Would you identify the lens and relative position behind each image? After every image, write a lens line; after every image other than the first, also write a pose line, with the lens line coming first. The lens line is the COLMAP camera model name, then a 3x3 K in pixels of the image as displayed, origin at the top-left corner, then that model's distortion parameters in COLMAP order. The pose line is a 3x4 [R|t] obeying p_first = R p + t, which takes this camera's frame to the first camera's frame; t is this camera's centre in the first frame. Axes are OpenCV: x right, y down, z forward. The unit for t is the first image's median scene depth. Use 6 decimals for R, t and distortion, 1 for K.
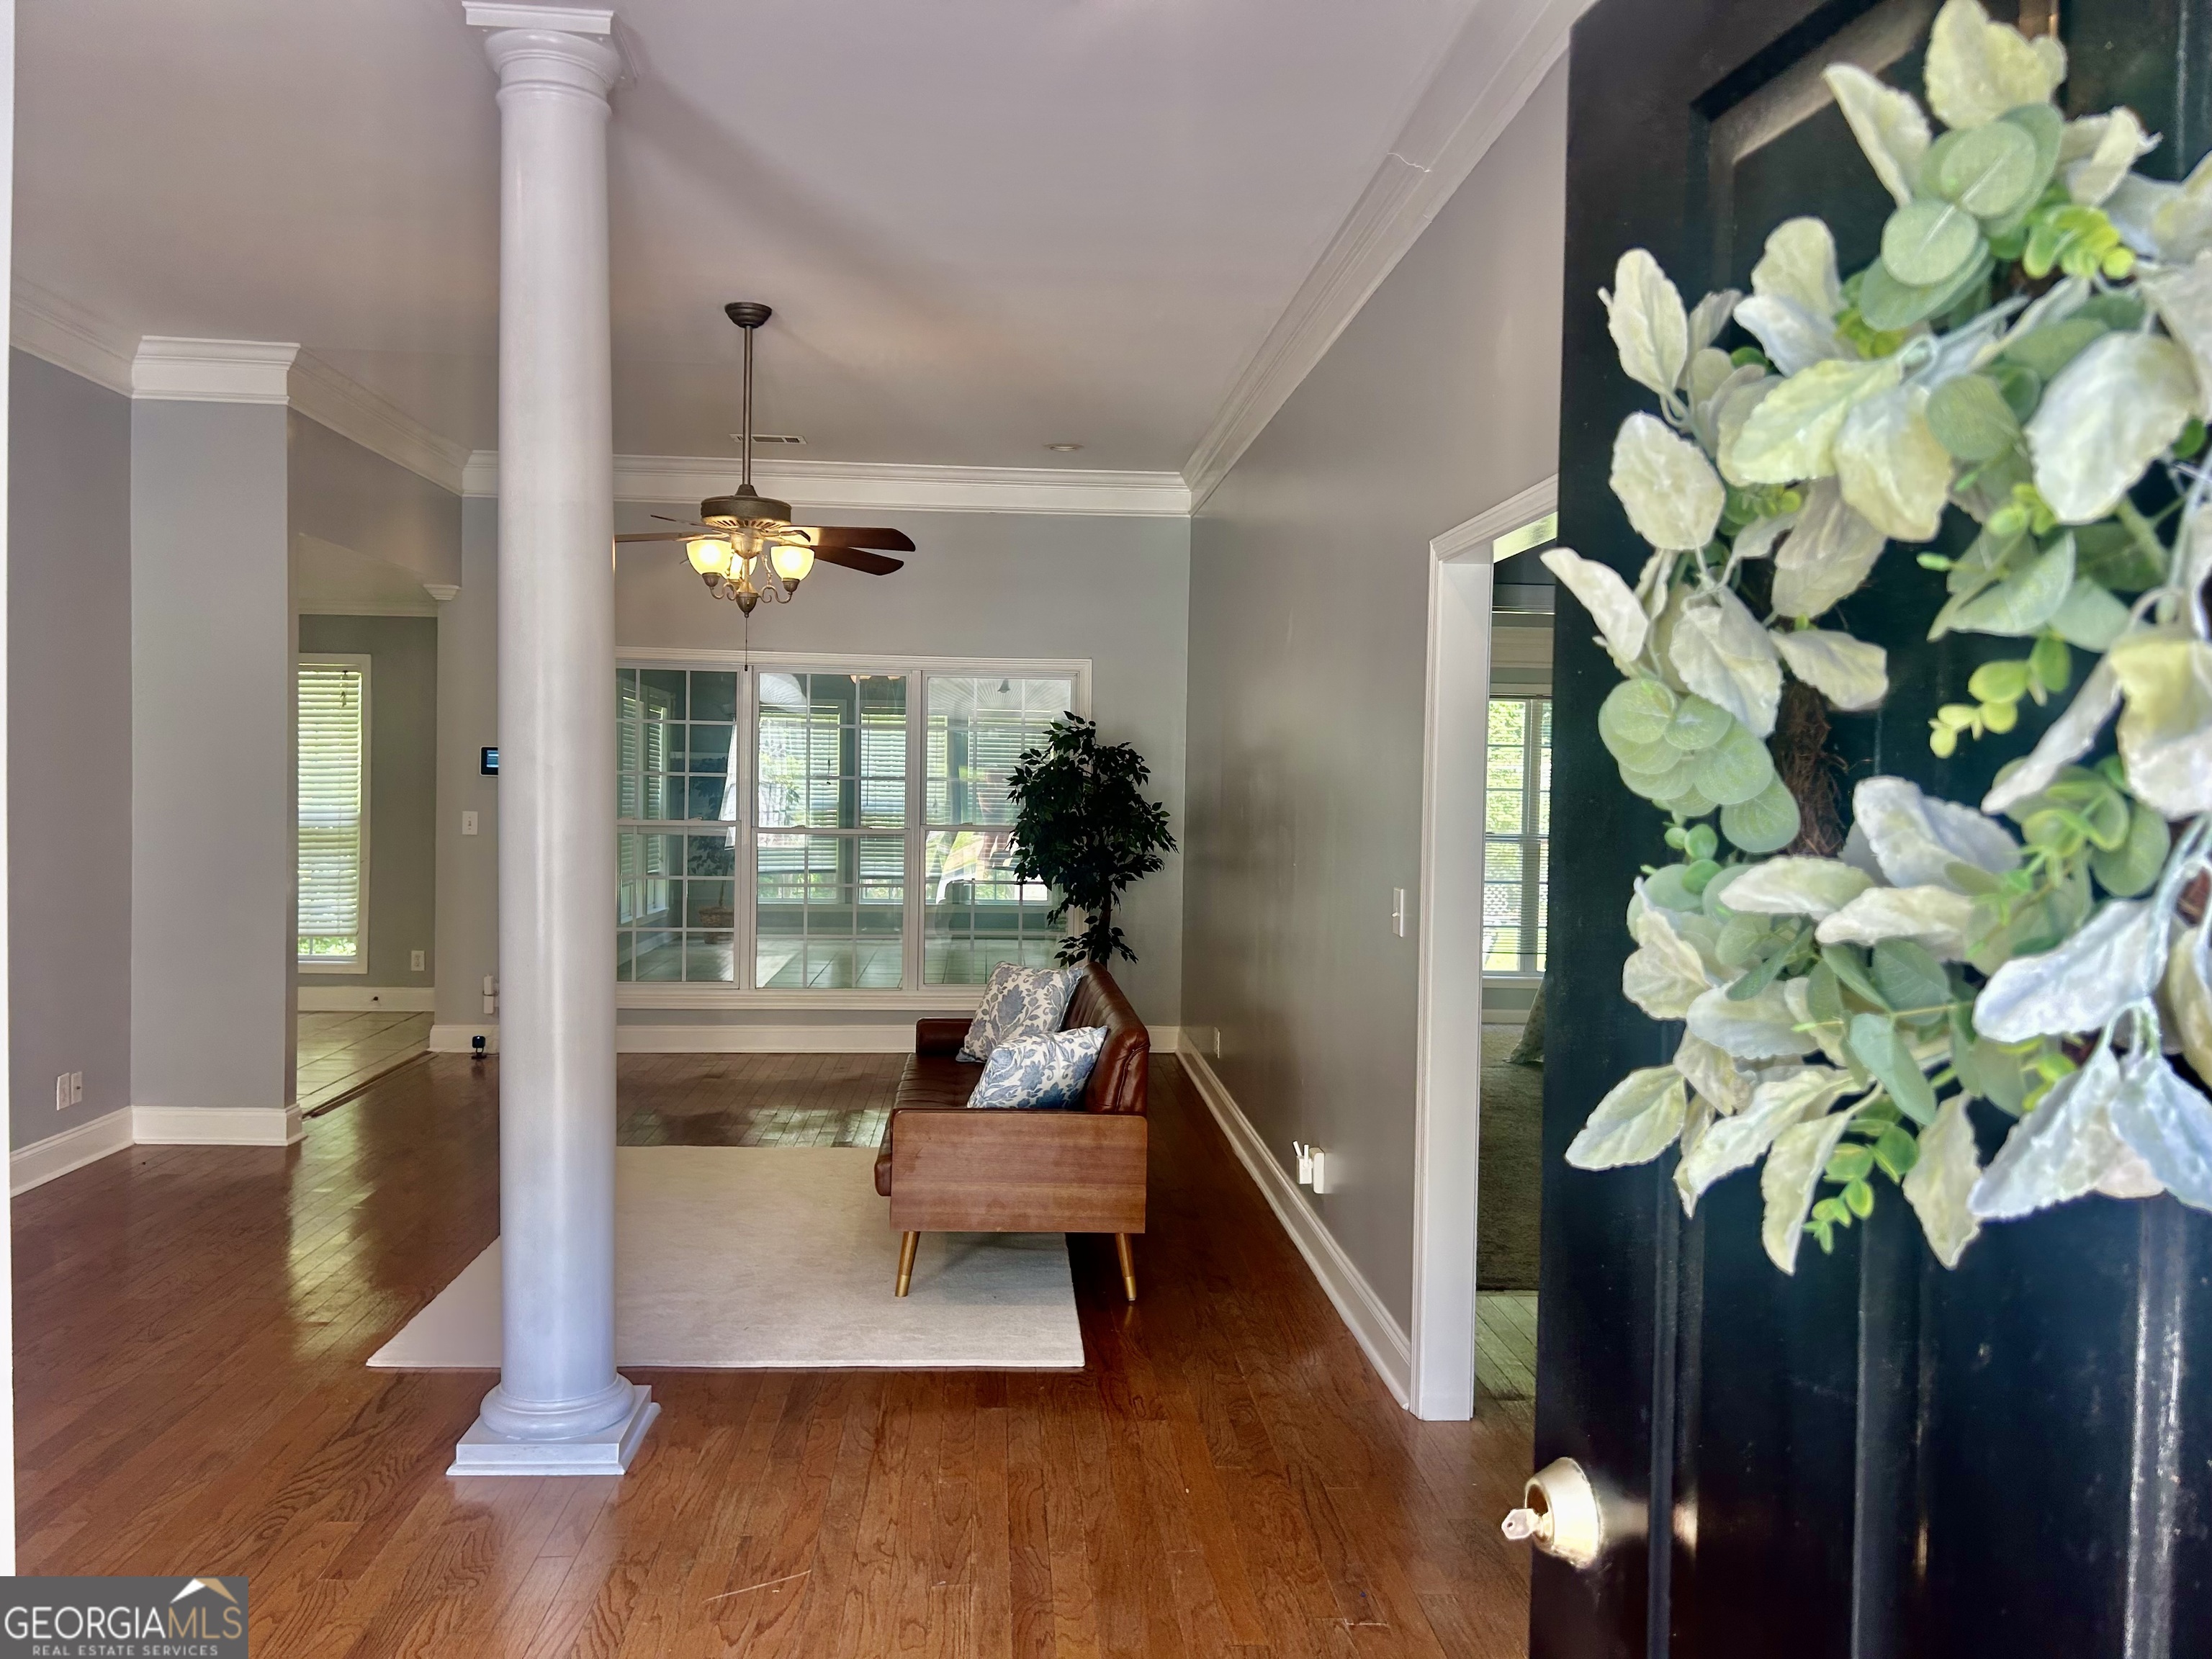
lens RADIAL K [[1702.0, 0, 1101.6], [0, 1702.0, 819.6], [0, 0, 1]] dist [0.213542, -0.205915]
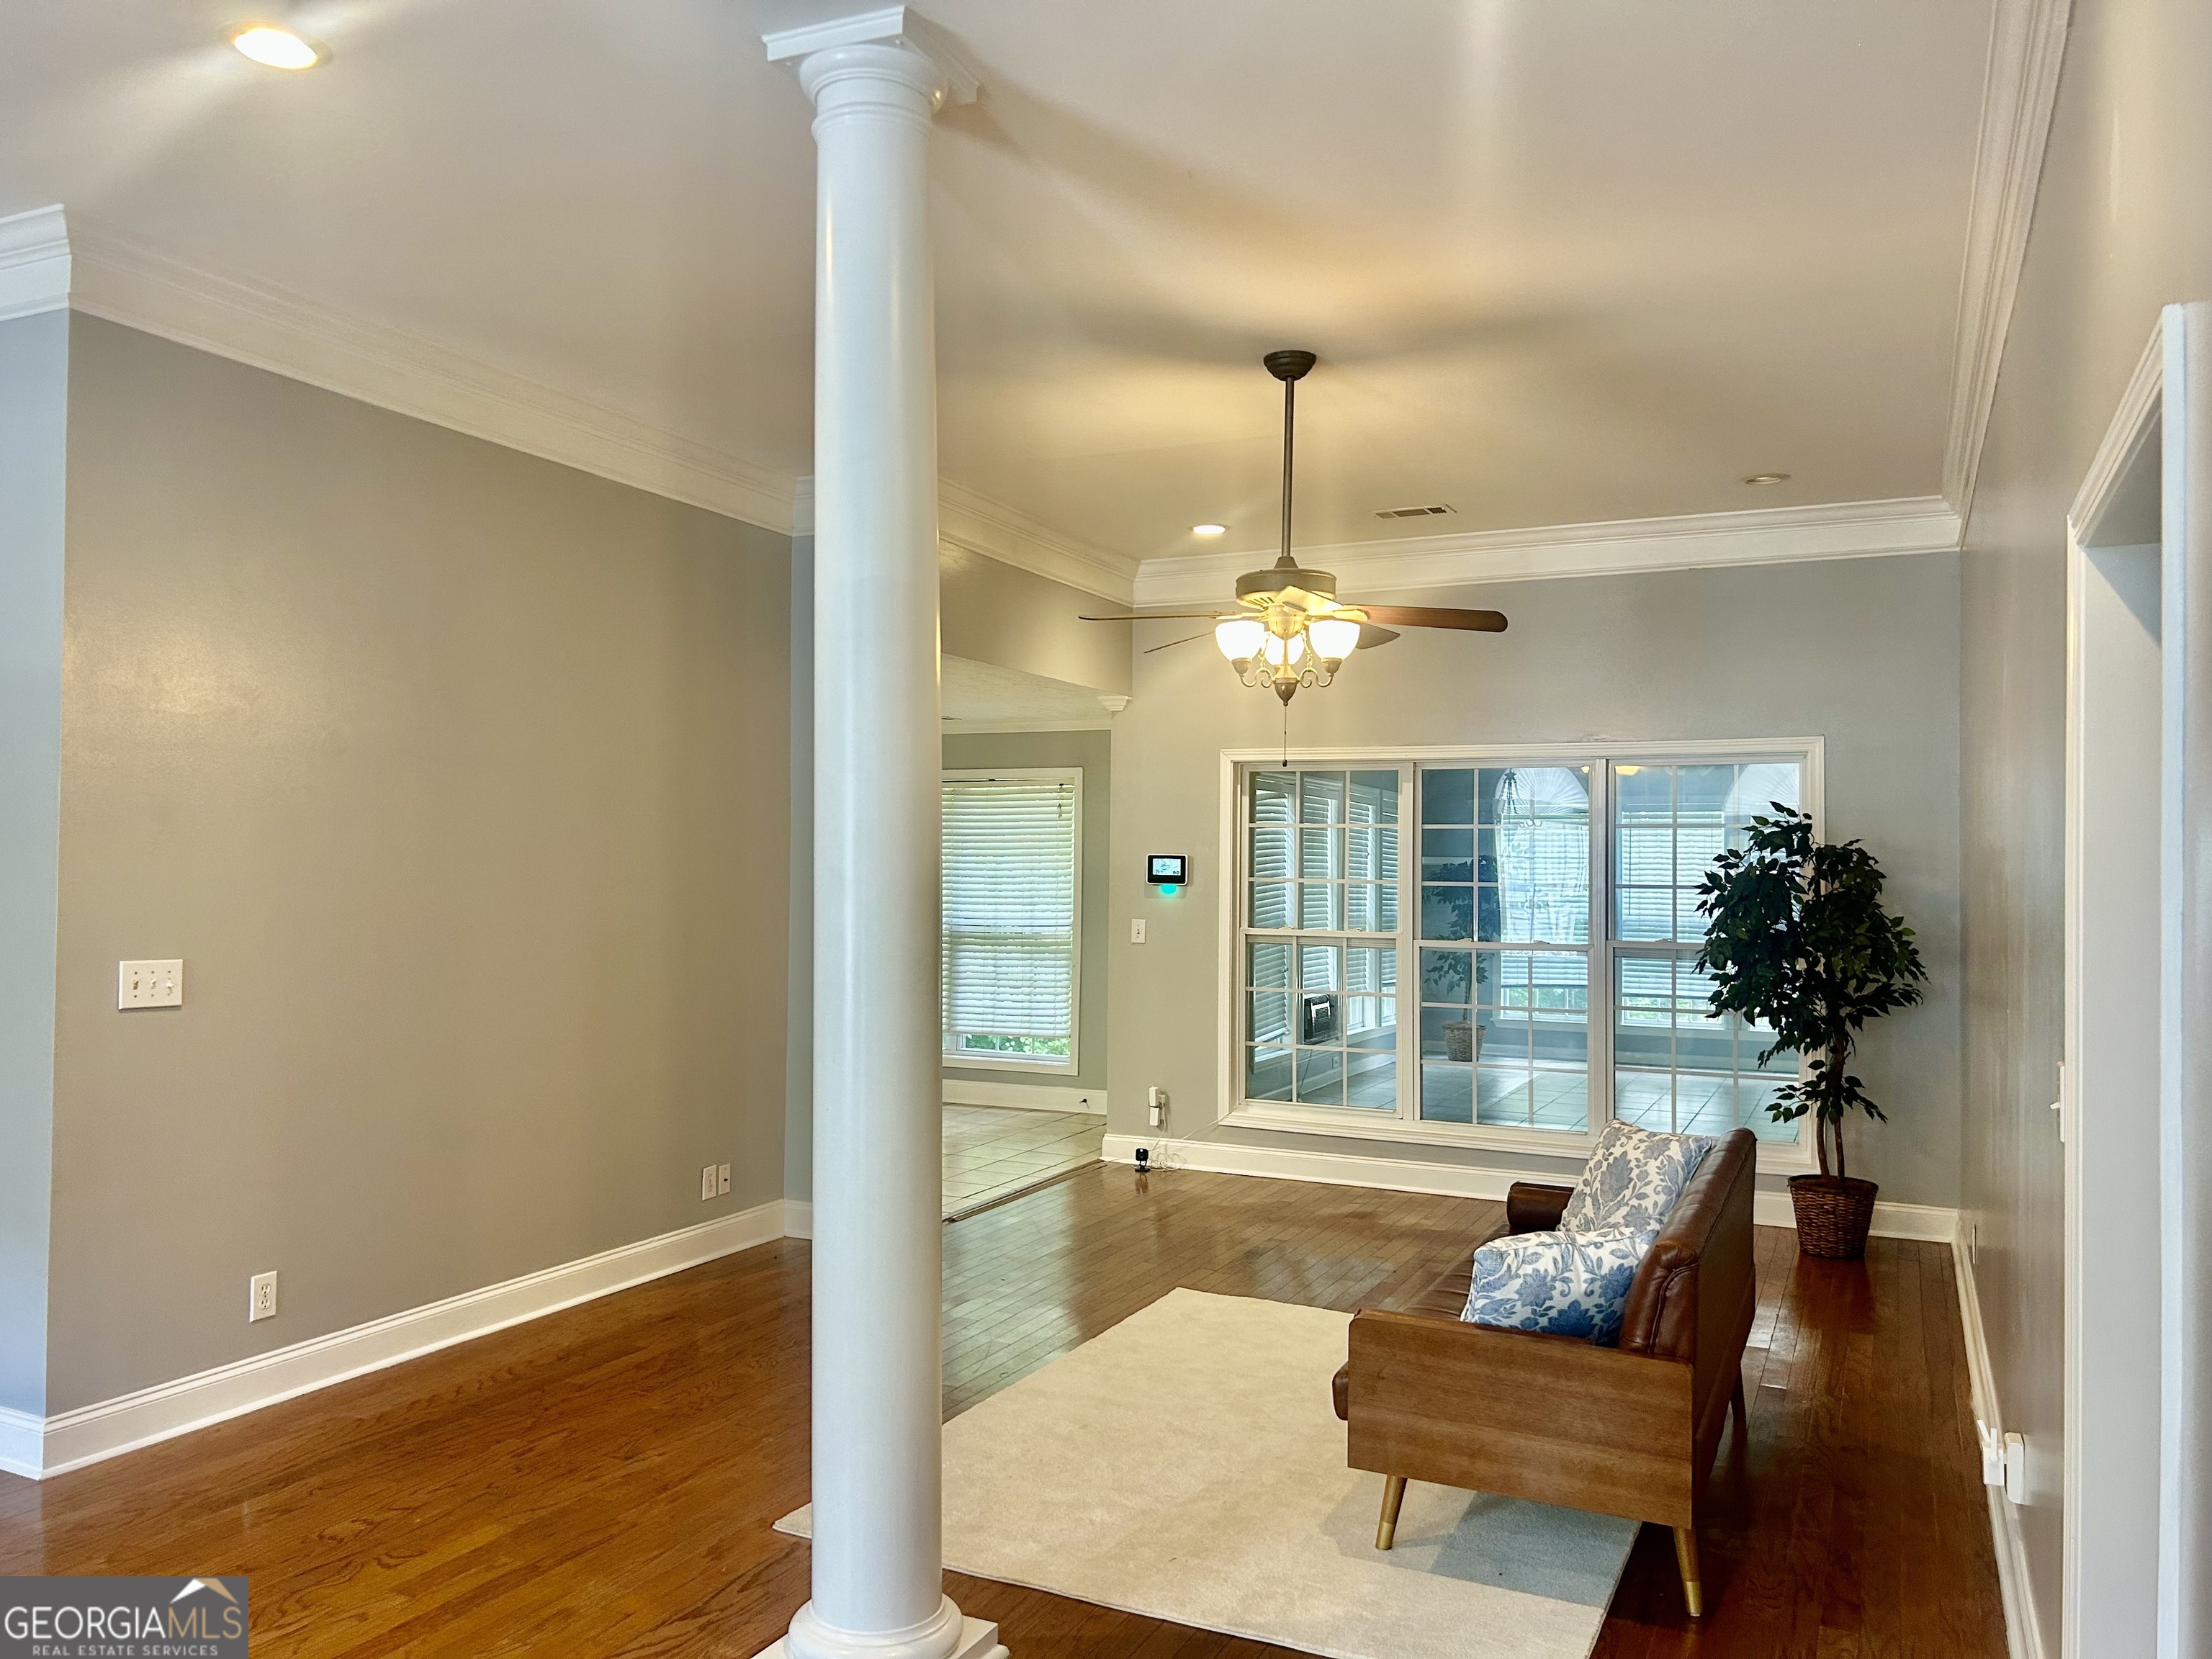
lens RADIAL K [[1735.2, 0, 1106.0], [0, 1735.2, 829.5], [0, 0, 1]] dist [0.078501, -0.047830]
pose [[0.883070, -0.015048, -0.469000, 0.119964], [-0.009316, 0.998726, -0.049585, -0.009113], [0.469149, 0.048156, 0.881805, 0.169784]]
